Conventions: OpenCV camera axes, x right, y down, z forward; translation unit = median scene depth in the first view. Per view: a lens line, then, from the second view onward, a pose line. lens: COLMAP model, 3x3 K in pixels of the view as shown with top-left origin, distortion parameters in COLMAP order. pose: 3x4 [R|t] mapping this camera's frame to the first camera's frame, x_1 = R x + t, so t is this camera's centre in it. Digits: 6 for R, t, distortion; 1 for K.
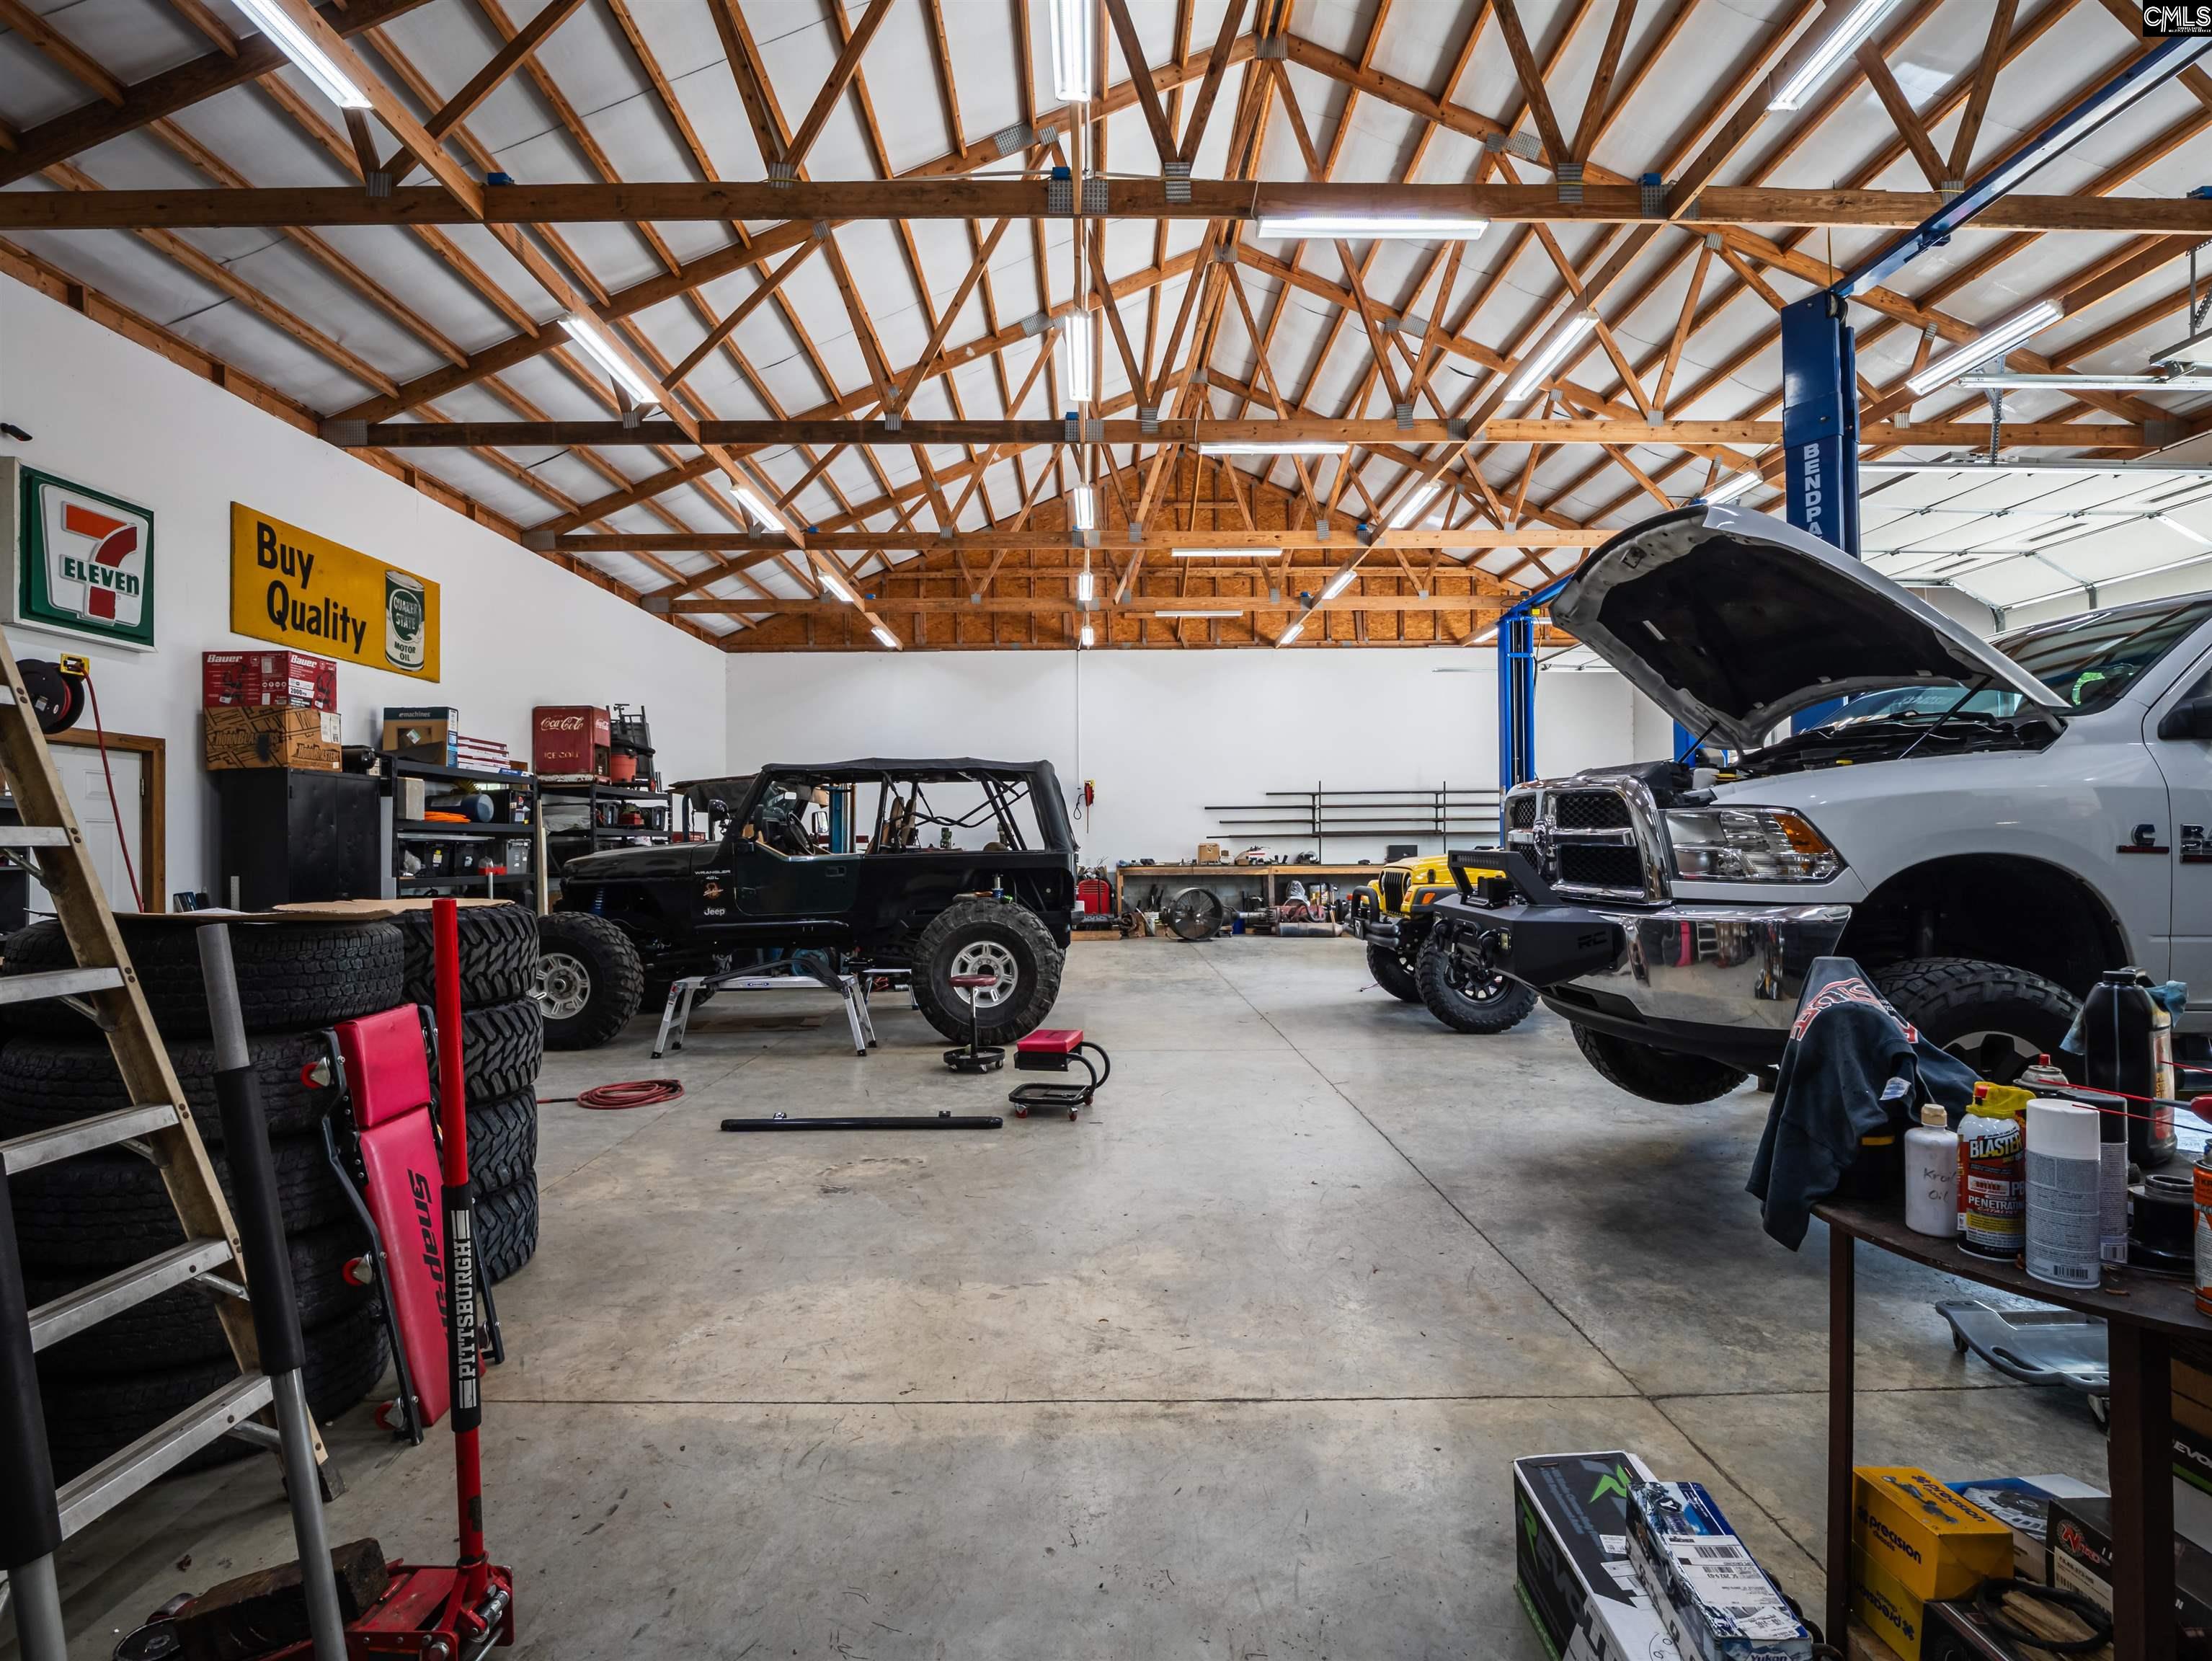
lens RADIAL K [[1061.8, 0, 1101.7], [0, 1061.8, 838.9], [0, 0, 1]] dist [-0.024381, -0.000499]
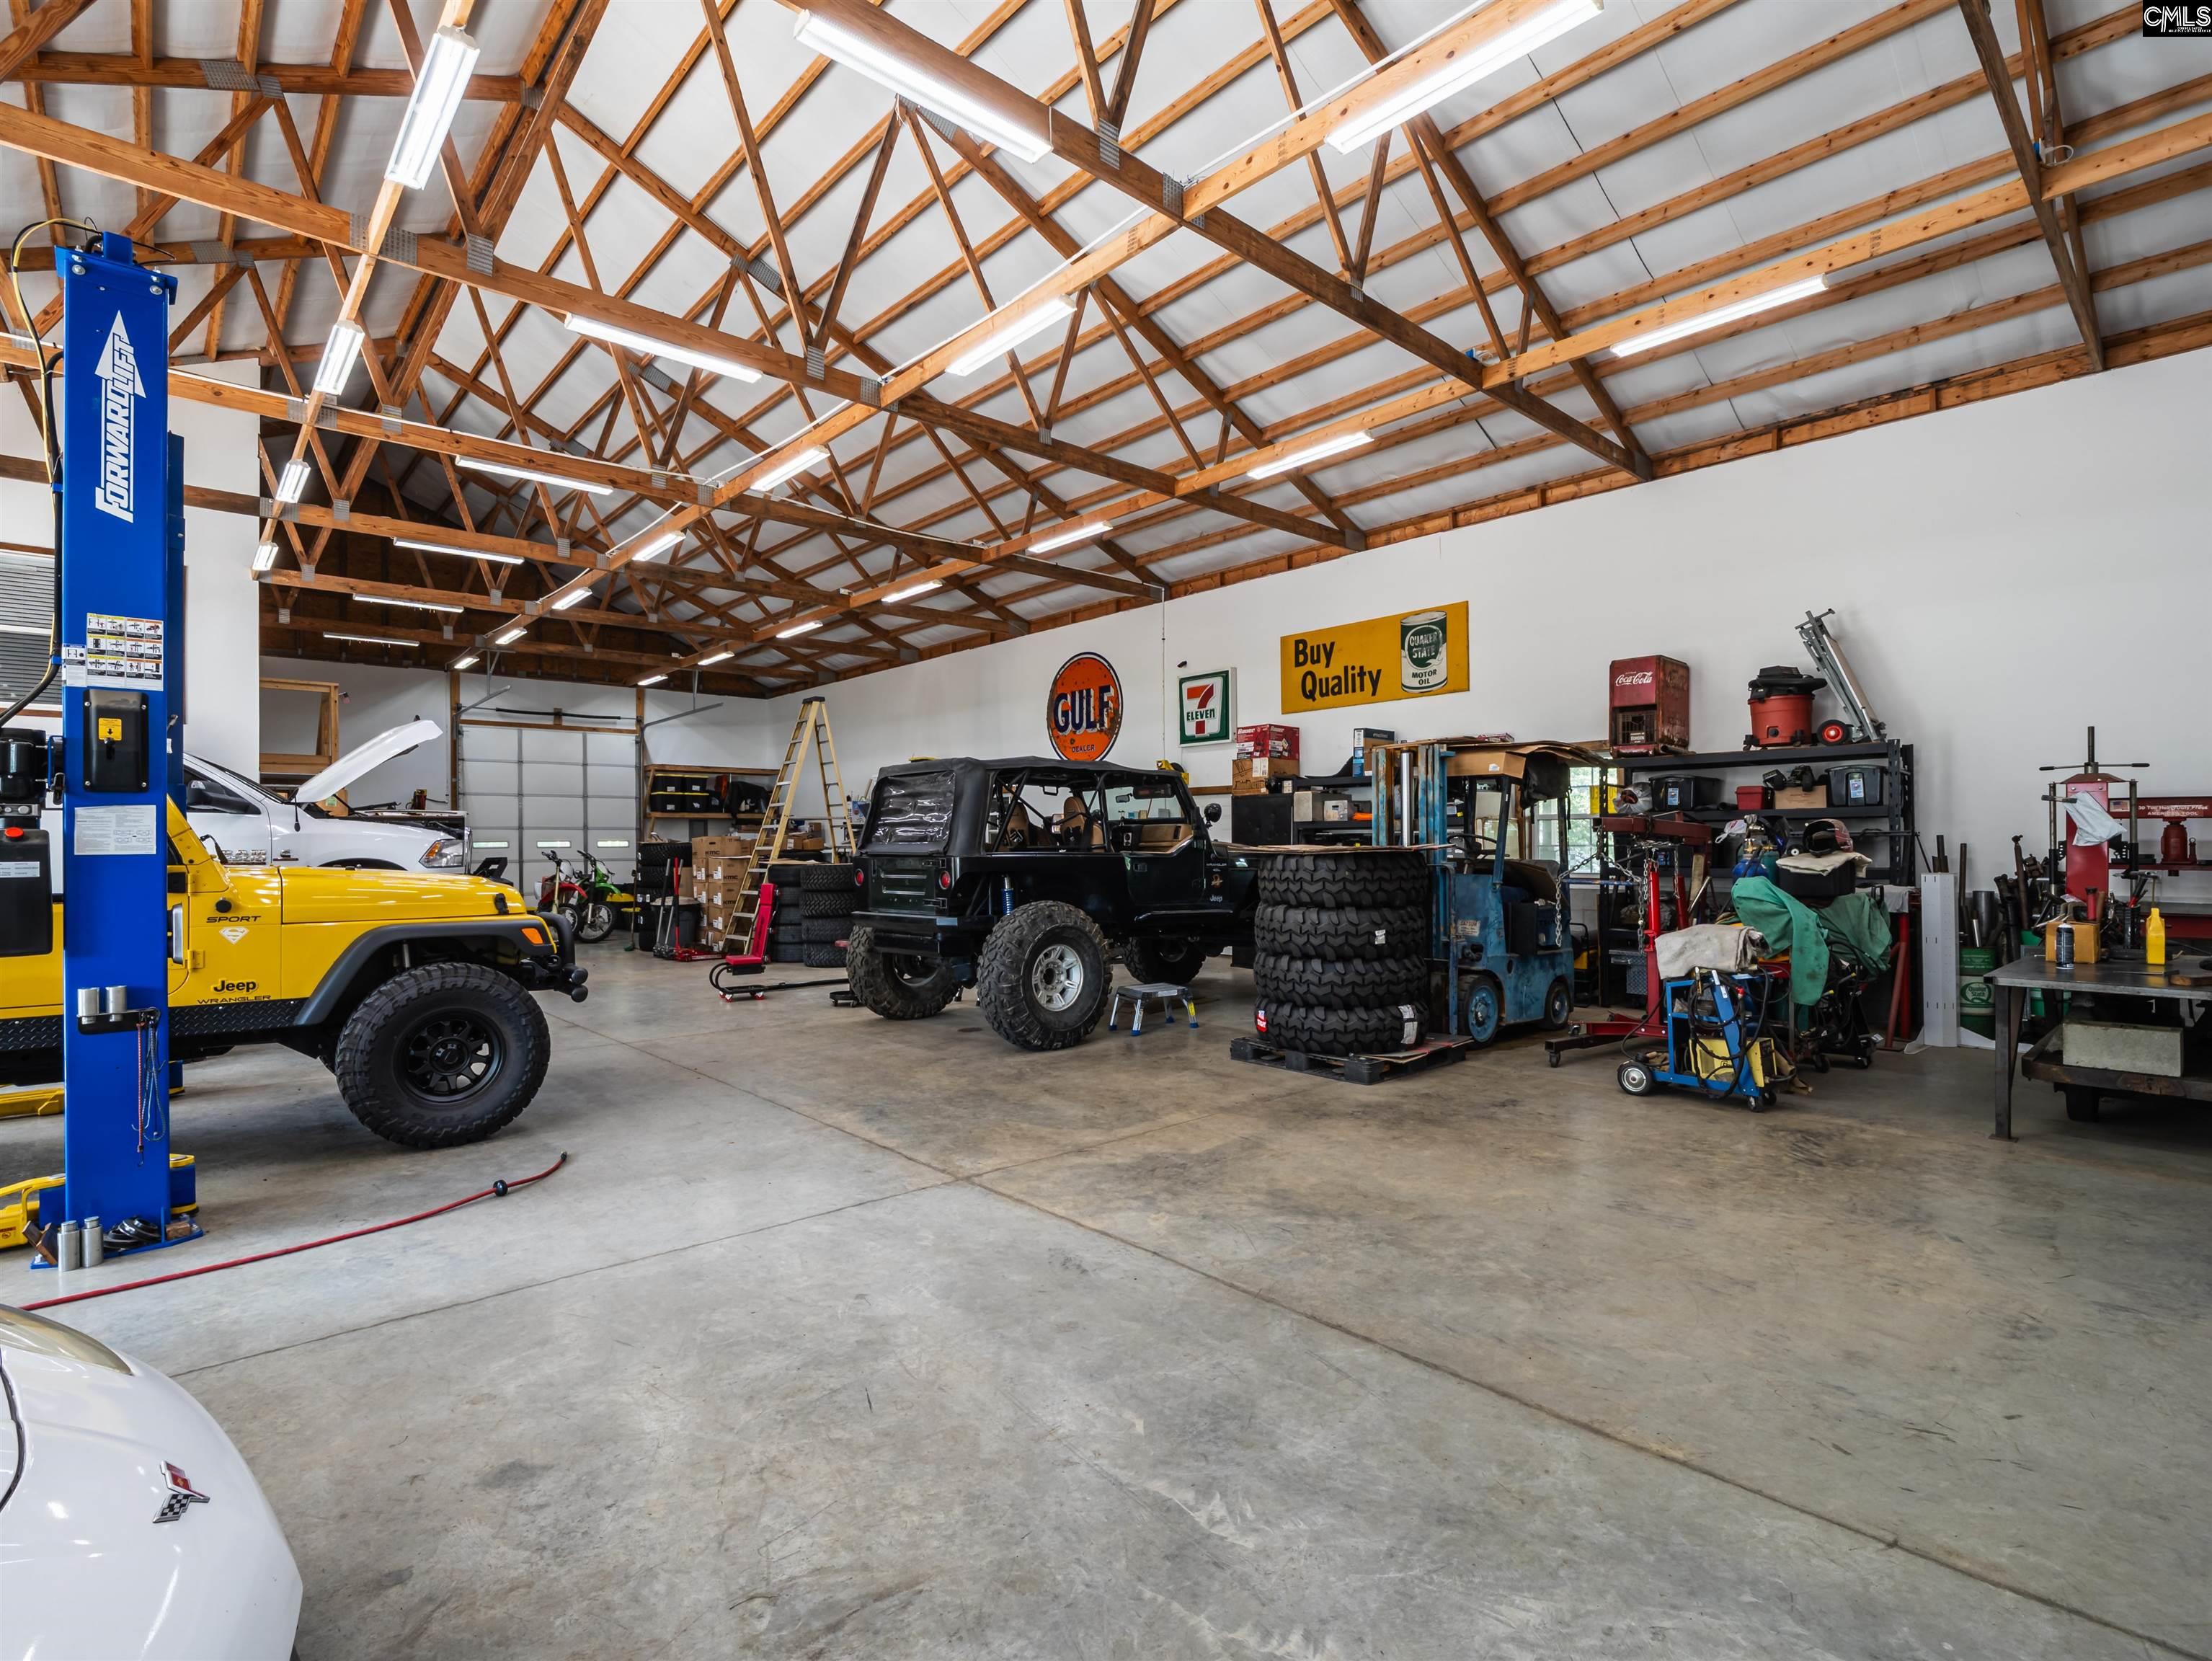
lens RADIAL K [[1061.8, 0, 1100.0], [0, 1061.8, 848.8], [0, 0, 1]] dist [-0.024381, -0.000499]
pose [[-0.750645, 0.001990, -0.660703, 0.448534], [0.010012, 0.999915, -0.008363, 0.026131], [0.660630, -0.012892, -0.750601, 1.798802]]
